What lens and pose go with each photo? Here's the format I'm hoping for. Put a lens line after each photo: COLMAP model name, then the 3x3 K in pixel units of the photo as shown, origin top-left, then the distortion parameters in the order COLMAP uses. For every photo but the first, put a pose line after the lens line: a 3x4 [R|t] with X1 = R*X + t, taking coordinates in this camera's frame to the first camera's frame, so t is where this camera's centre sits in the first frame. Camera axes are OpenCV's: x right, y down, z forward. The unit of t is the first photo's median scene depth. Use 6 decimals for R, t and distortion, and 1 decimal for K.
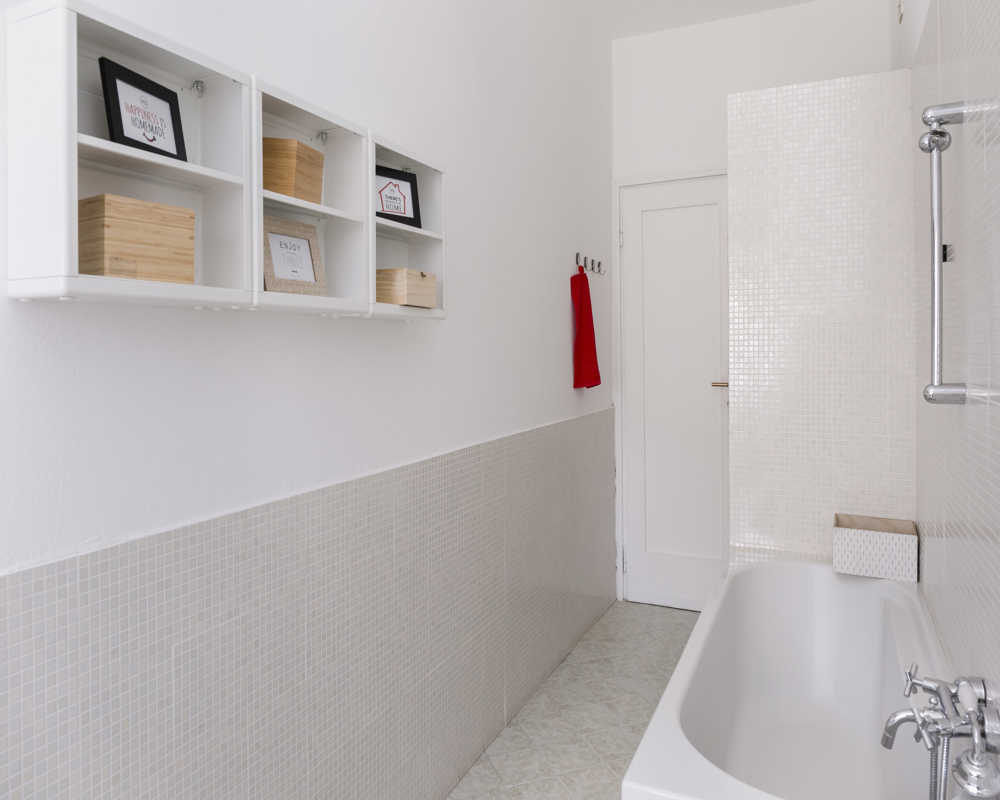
lens RADIAL K [[698.3, 0, 499.6], [0, 698.3, 349.2], [0, 0, 1]] dist [0.001137, -0.003634]
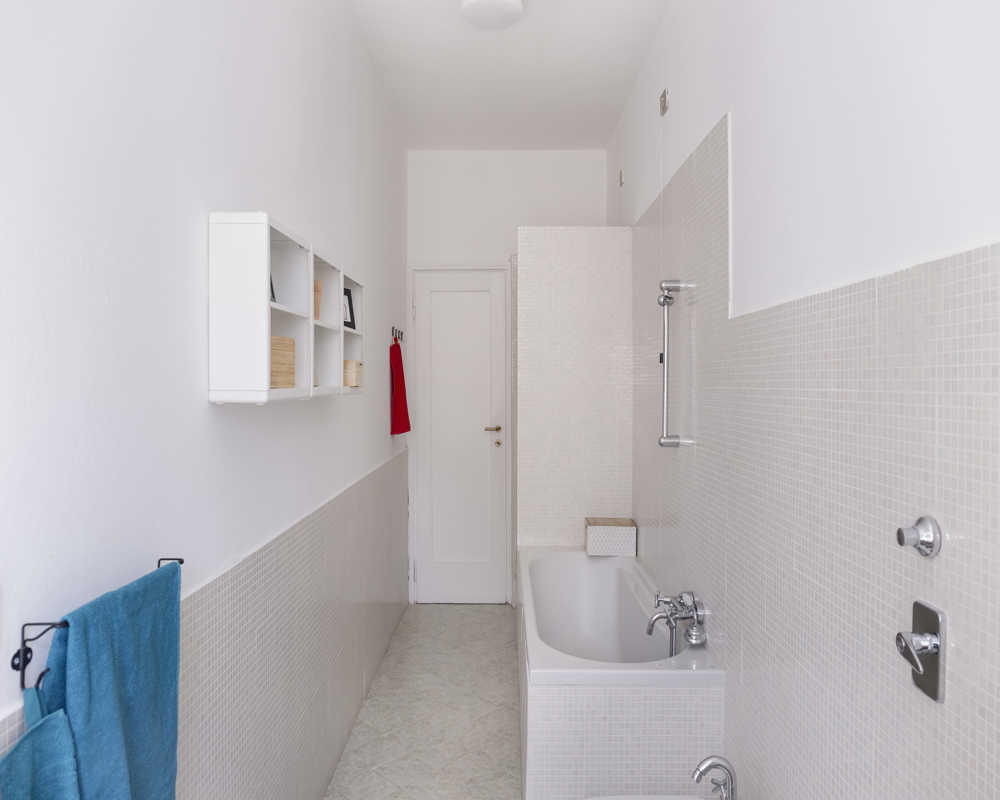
lens RADIAL K [[689.3, 0, 489.8], [0, 689.3, 384.2], [0, 0, 1]] dist [-0.000111, -0.005459]
pose [[0.910662, 0.008829, 0.413058, -0.362748], [-0.009751, 0.999952, 0.000124, -0.055526], [-0.413037, -0.004141, 0.910705, -0.298558]]
